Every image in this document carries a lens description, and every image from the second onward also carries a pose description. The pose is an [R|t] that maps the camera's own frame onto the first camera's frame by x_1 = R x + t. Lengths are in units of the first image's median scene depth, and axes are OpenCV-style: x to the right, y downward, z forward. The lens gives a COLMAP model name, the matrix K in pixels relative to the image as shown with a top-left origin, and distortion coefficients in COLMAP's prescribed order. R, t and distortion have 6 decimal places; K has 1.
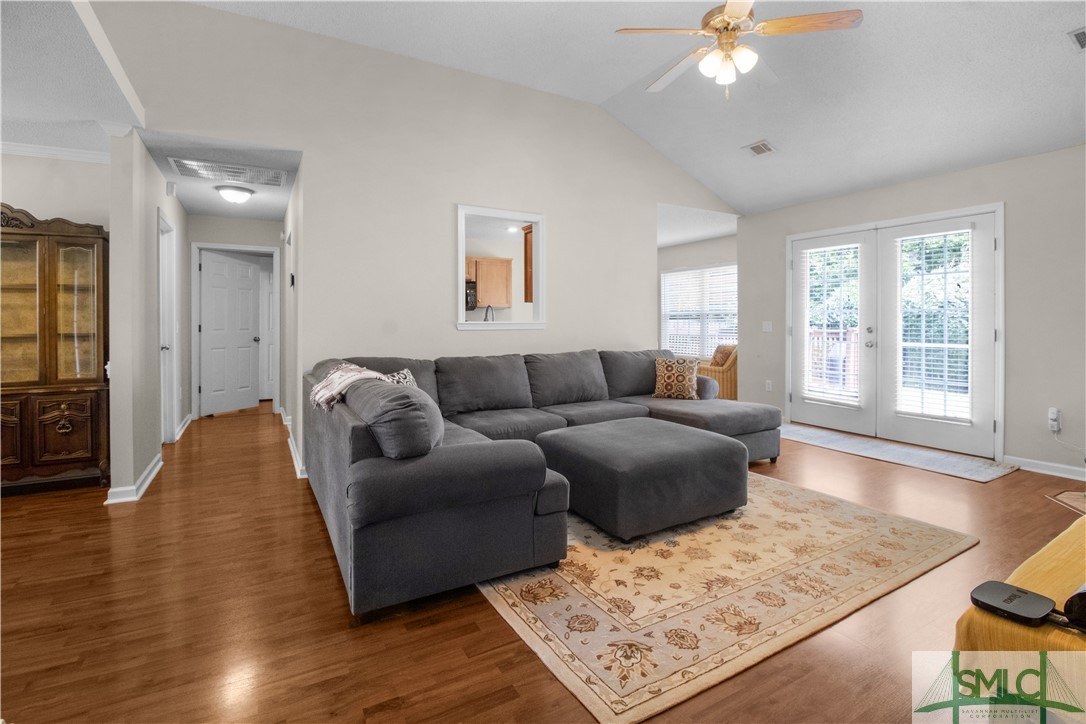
lens RADIAL K [[515.8, 0, 547.3], [0, 515.8, 323.5], [0, 0, 1]] dist [-0.014213, -0.000818]
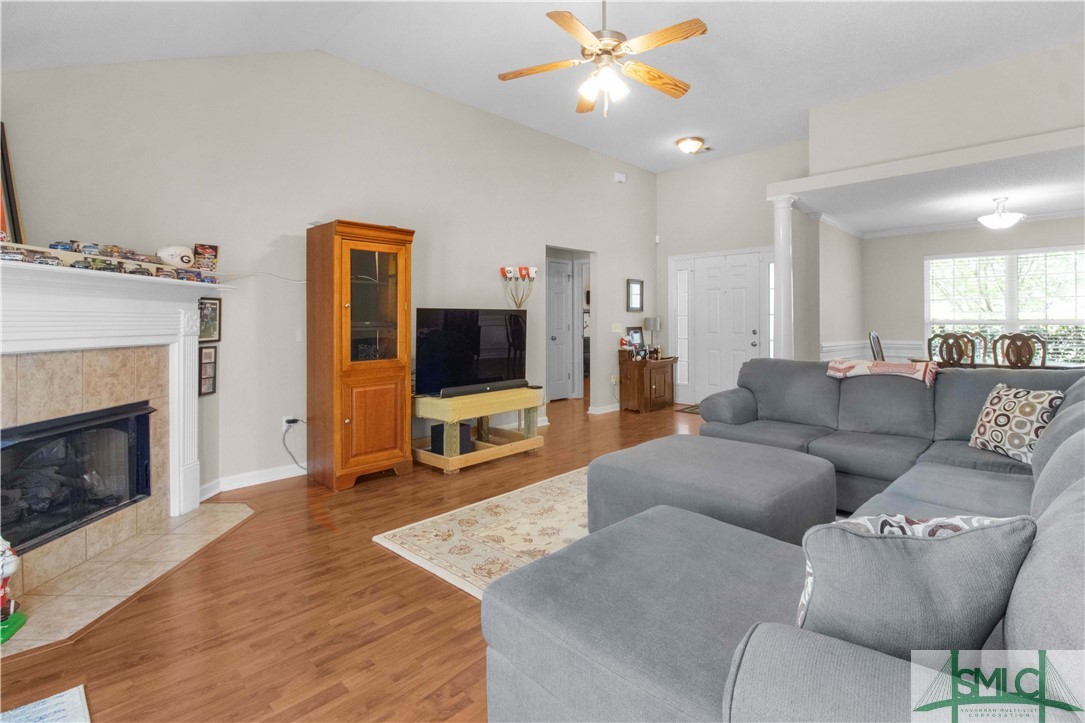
lens RADIAL K [[513.1, 0, 546.7], [0, 513.1, 333.8], [0, 0, 1]] dist [-0.015286, -0.000703]
pose [[-0.962434, 0.013636, -0.271175, 0.777152], [0.007316, 0.999678, 0.024302, -0.007277], [0.271419, 0.021405, -0.962223, 2.044228]]
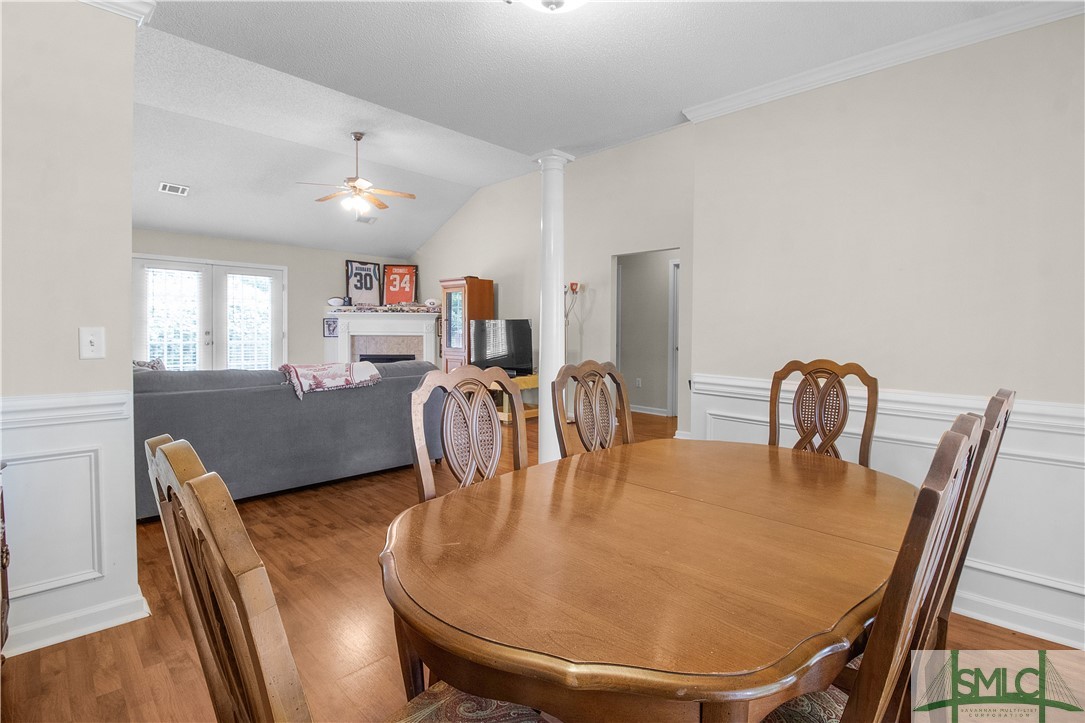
lens RADIAL K [[513.1, 0, 546.7], [0, 513.1, 333.8], [0, 0, 1]] dist [-0.015286, -0.000703]
pose [[-0.254538, -0.007071, 0.967037, -1.885127], [-0.005014, 0.999969, 0.005992, 0.002521], [-0.967050, -0.003323, -0.254566, 0.801074]]
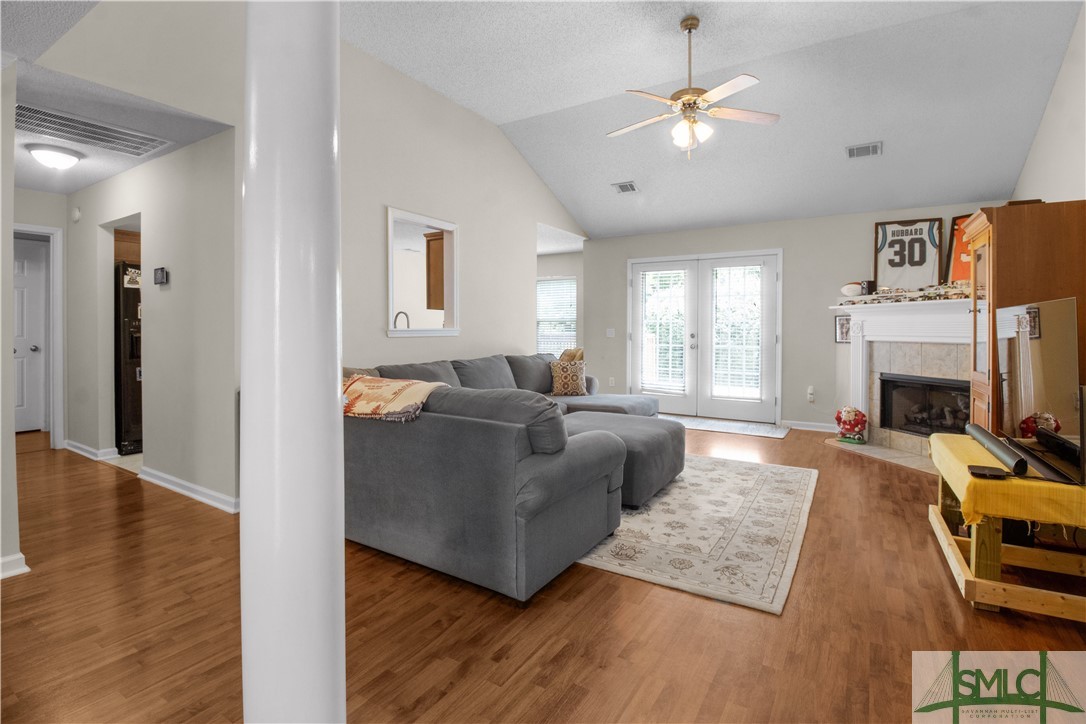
lens RADIAL K [[513.6, 0, 547.2], [0, 513.6, 334.3], [0, 0, 1]] dist [-0.015286, -0.000703]
pose [[0.881788, -0.002047, 0.471642, -0.601222], [-0.002791, 0.999950, 0.009558, -0.004401], [-0.471638, -0.009744, 0.881738, 0.019778]]
